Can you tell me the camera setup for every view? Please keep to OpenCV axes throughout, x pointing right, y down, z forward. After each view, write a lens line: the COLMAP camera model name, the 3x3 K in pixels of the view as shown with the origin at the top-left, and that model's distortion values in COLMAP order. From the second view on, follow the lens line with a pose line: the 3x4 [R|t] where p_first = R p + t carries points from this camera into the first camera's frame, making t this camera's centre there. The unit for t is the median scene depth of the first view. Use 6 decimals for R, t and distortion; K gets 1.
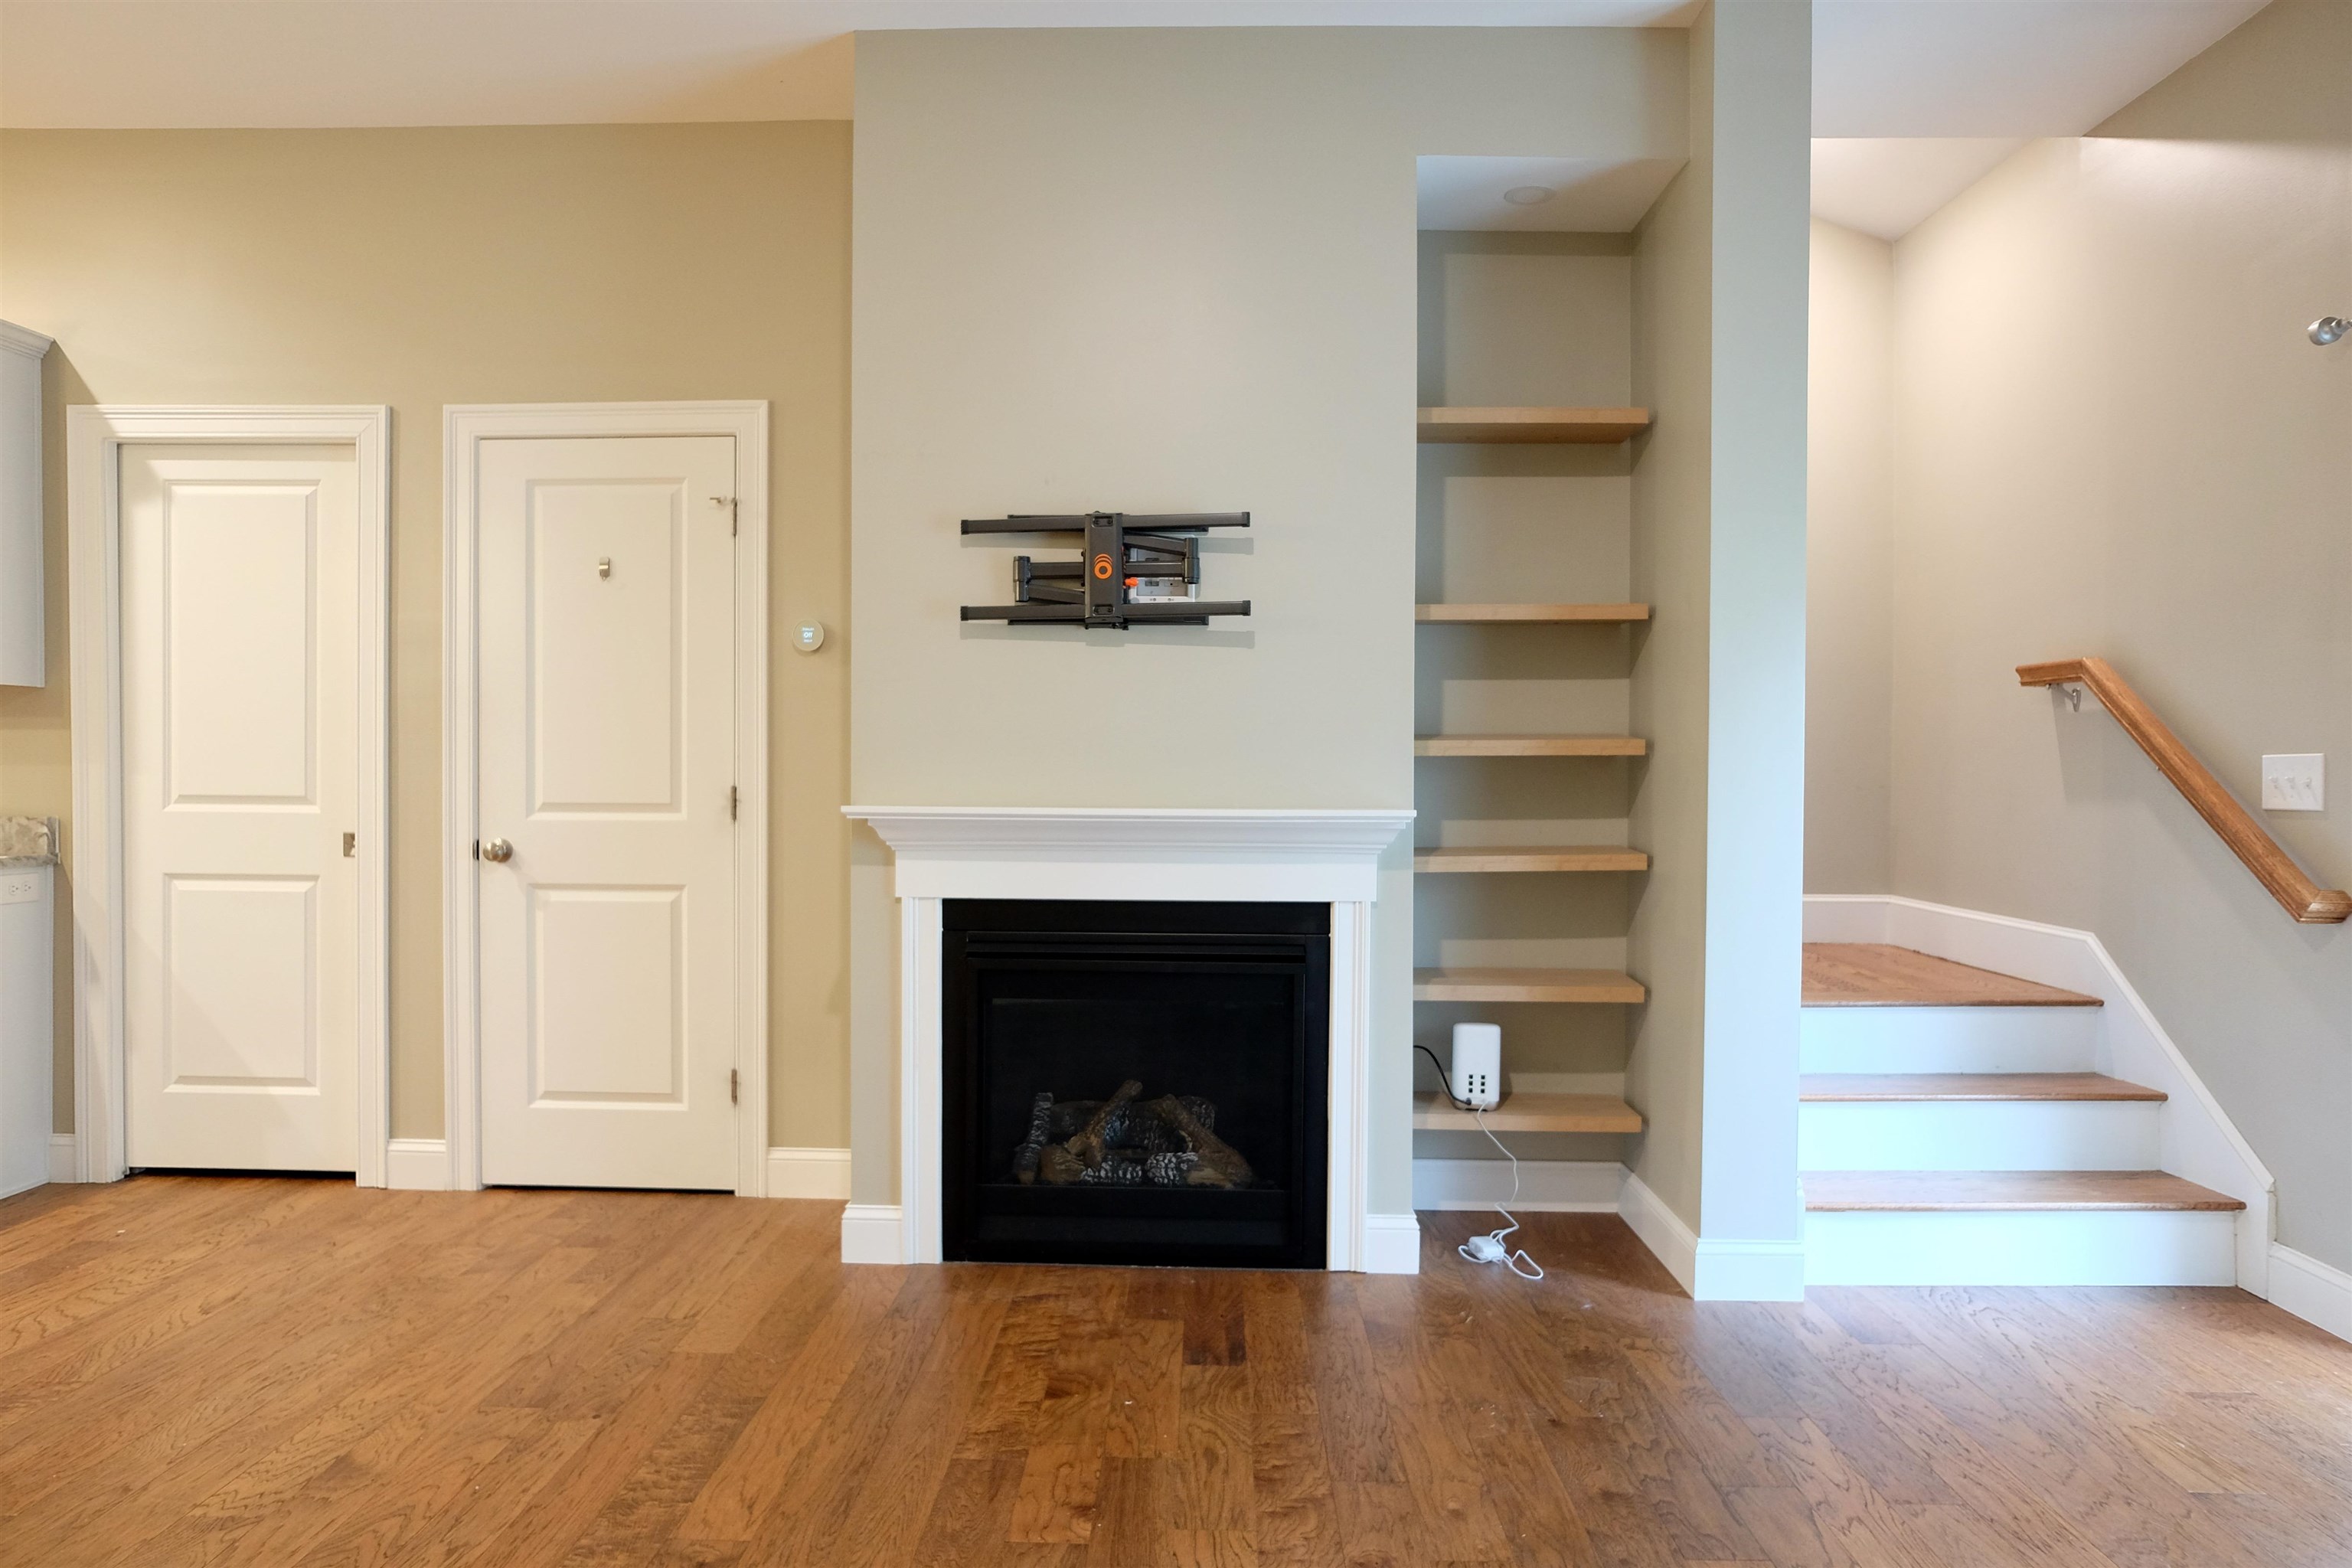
lens RADIAL K [[1438.2, 0, 1176.4], [0, 1438.2, 786.6], [0, 0, 1]] dist [-0.030566, 0.031554]
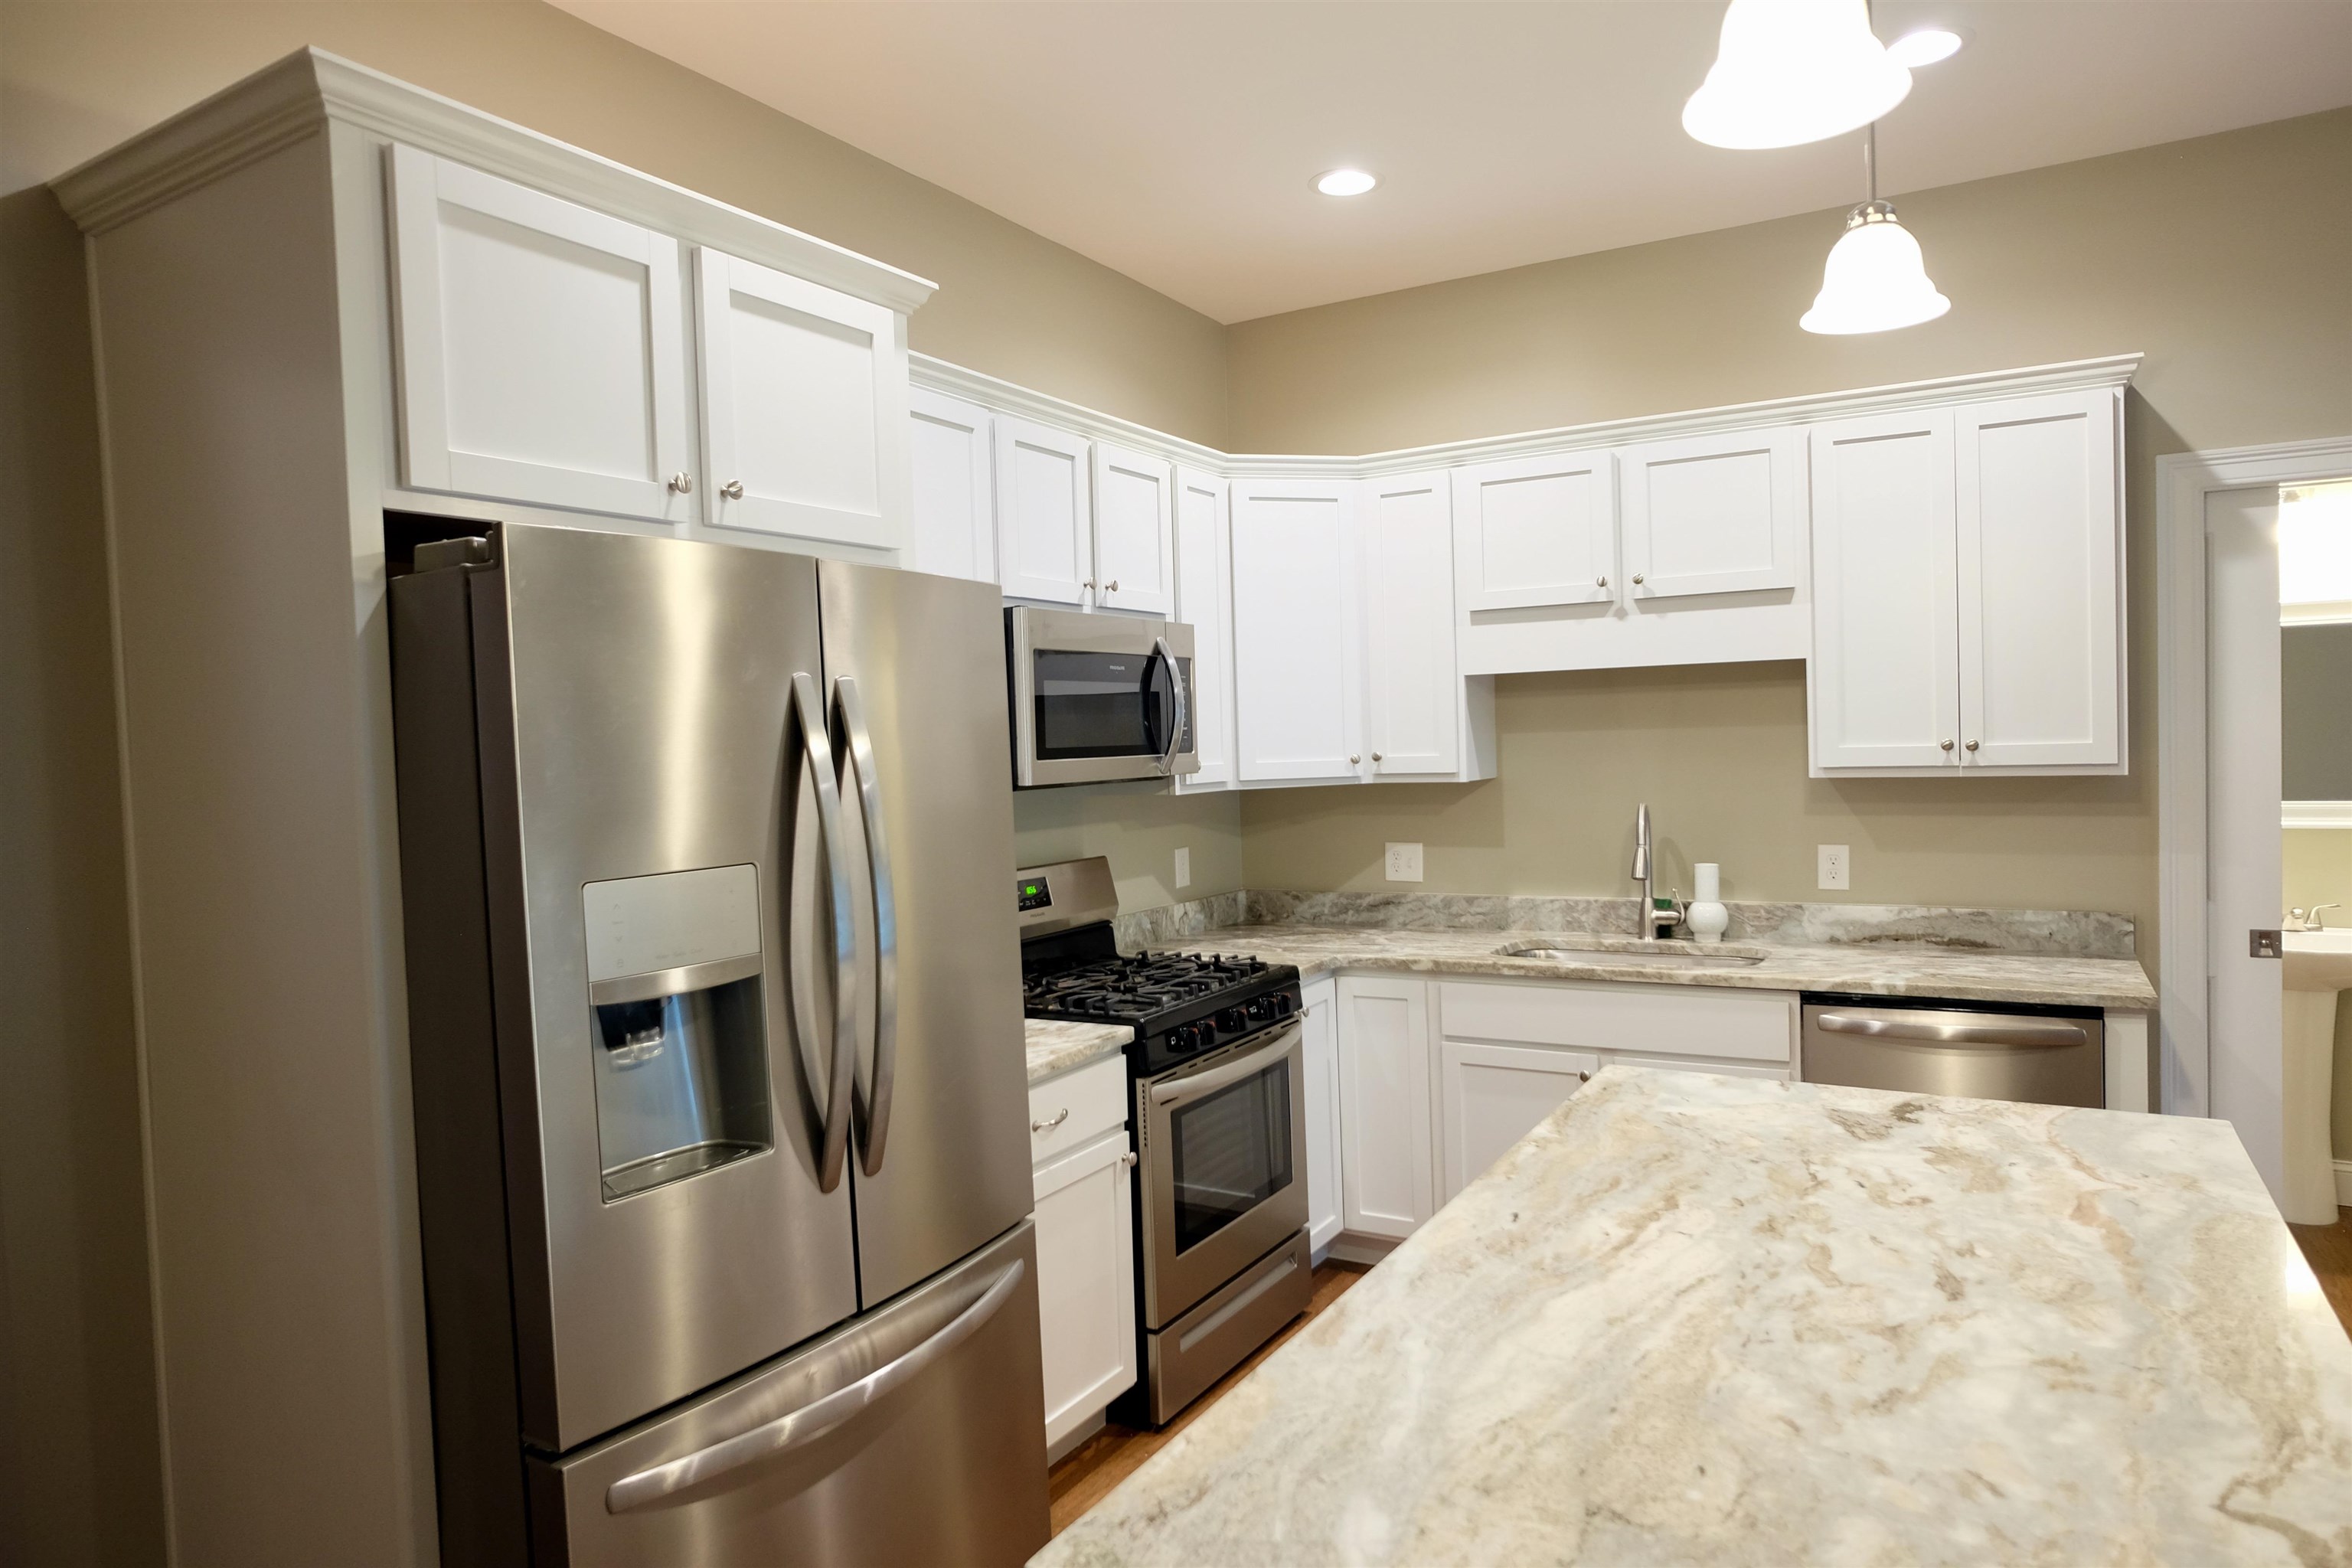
lens RADIAL K [[1438.2, 0, 1222.0], [0, 1438.2, 771.5], [0, 0, 1]] dist [-0.030566, 0.031554]
pose [[0.892460, -0.019058, -0.450723, -1.056047], [0.027436, 0.999551, 0.012061, -0.112712], [0.450291, -0.023130, 0.892582, -0.078804]]
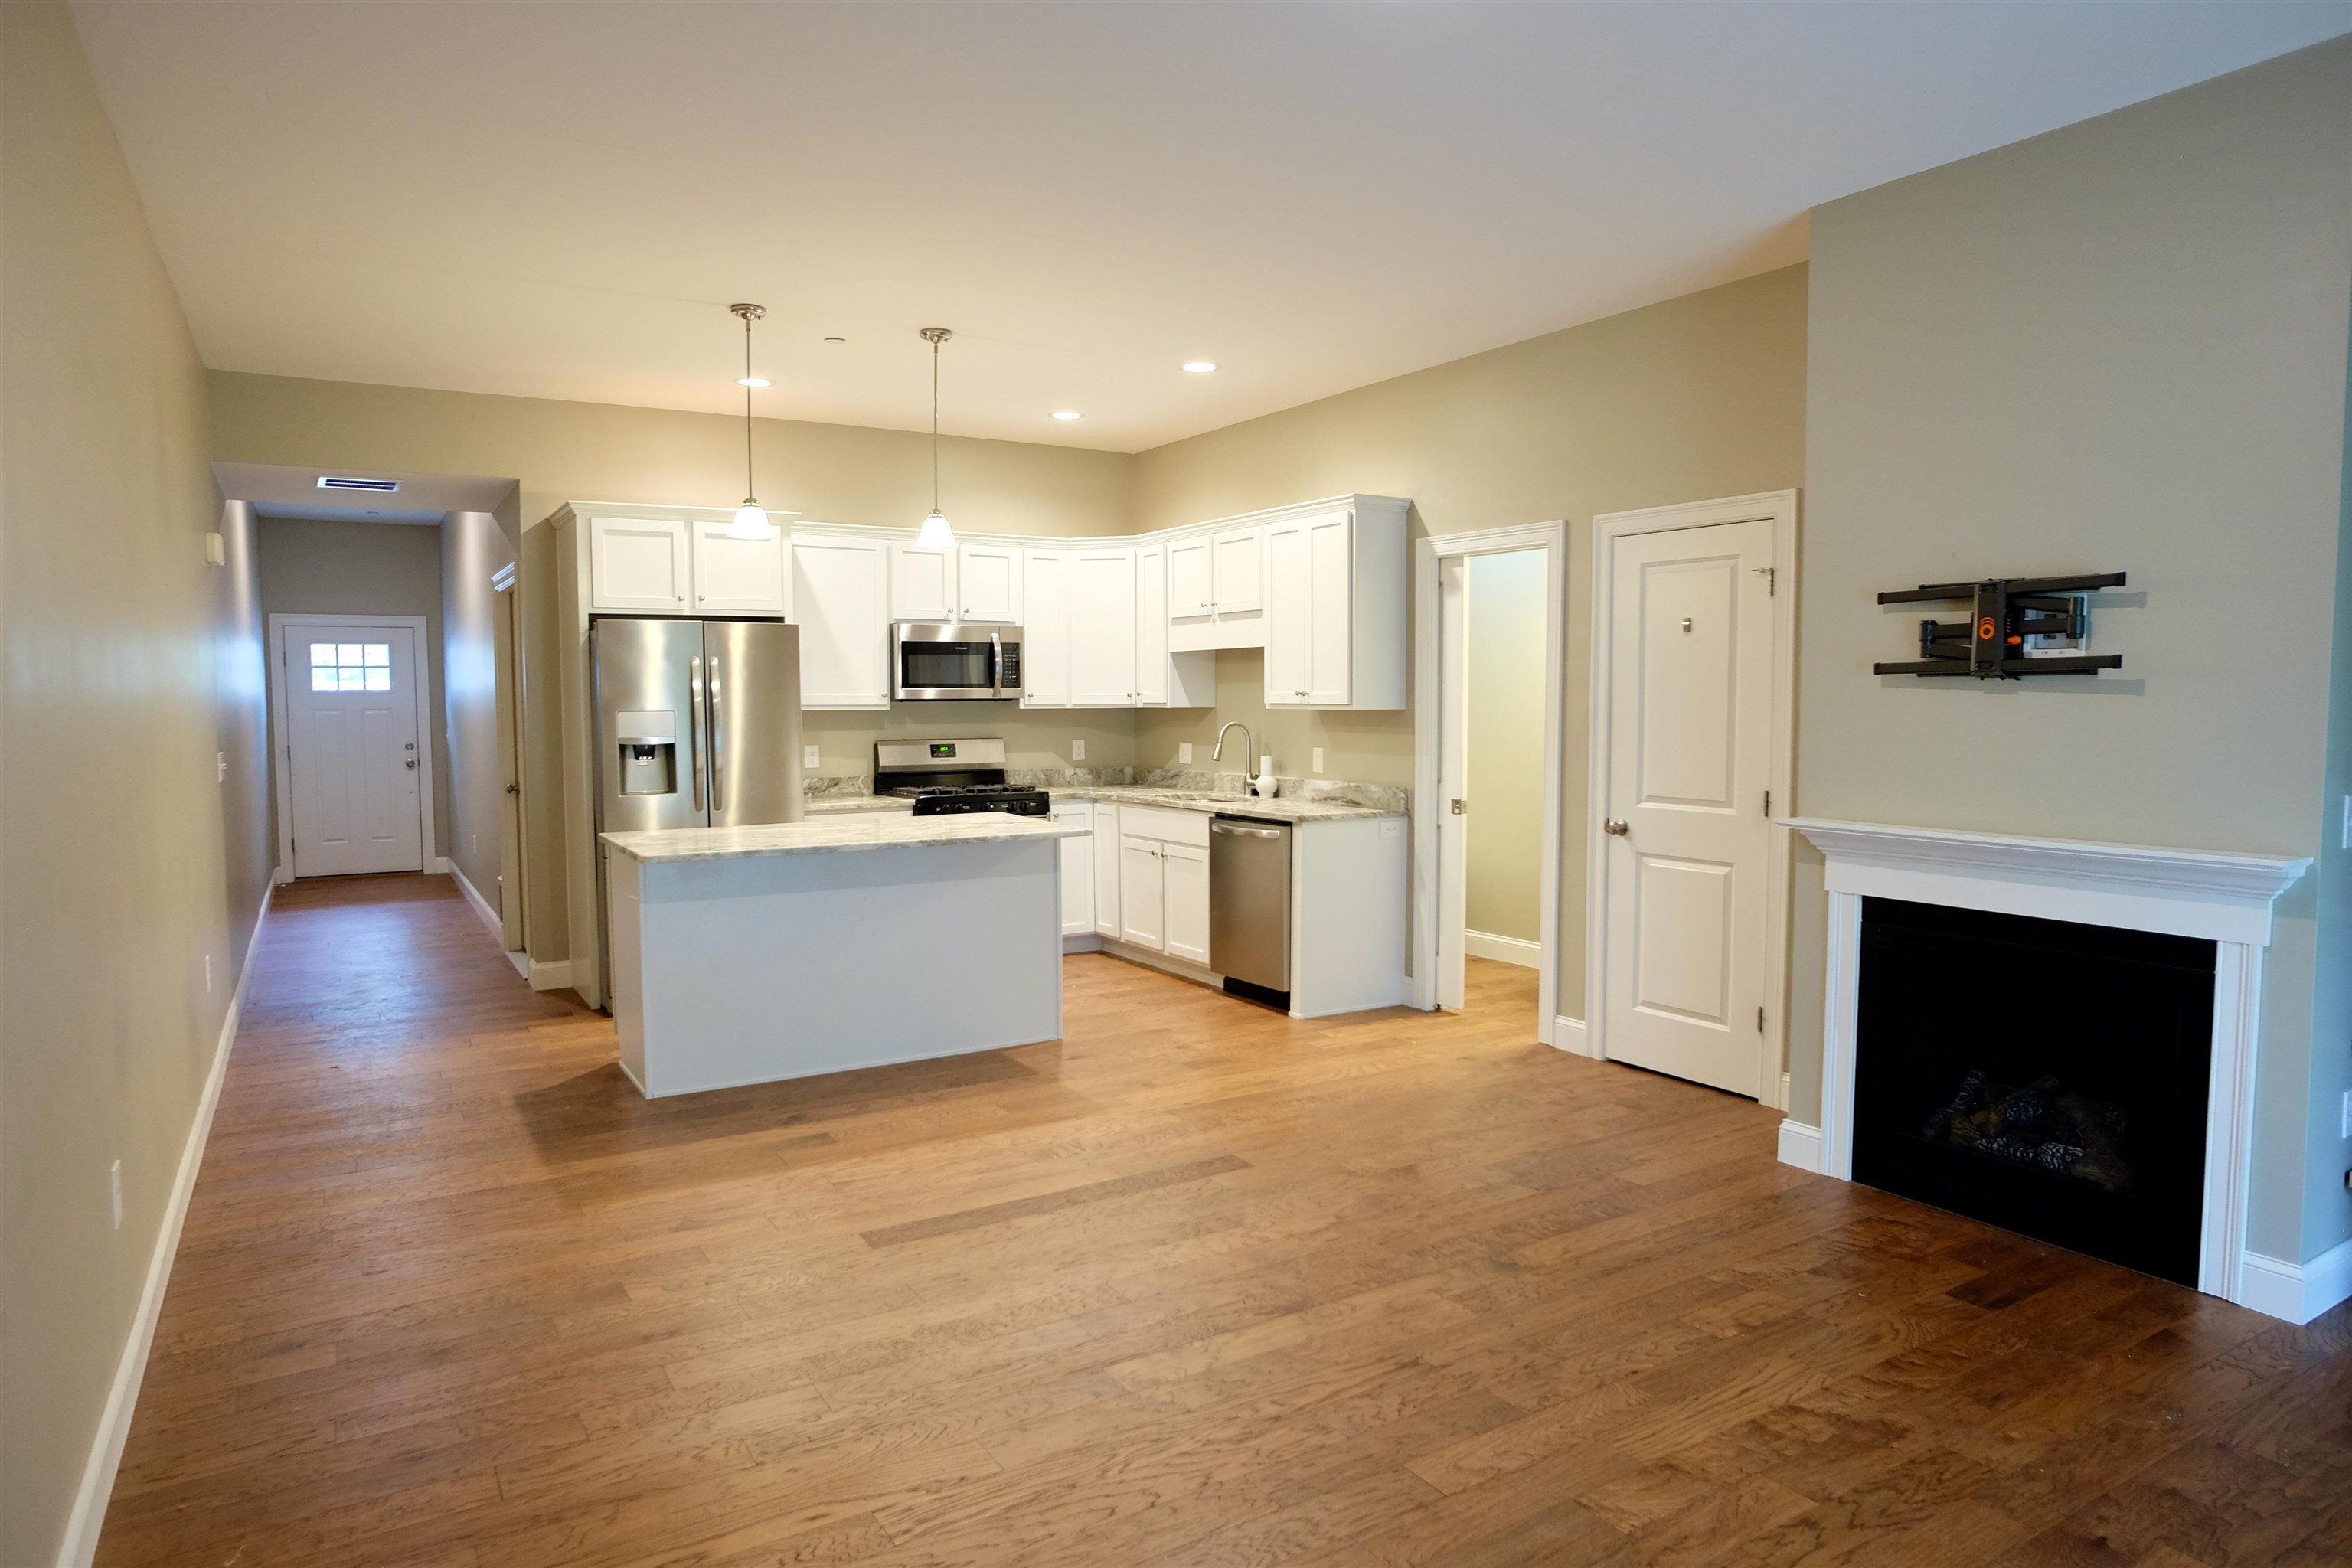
lens RADIAL K [[1438.2, 0, 1174.0], [0, 1438.2, 783.7], [0, 0, 1]] dist [-0.030566, 0.031554]
pose [[0.560039, 0.046252, -0.827174, 0.530443], [-0.006592, 0.998658, 0.051377, -0.080143], [0.828440, -0.023320, 0.559592, -0.194114]]
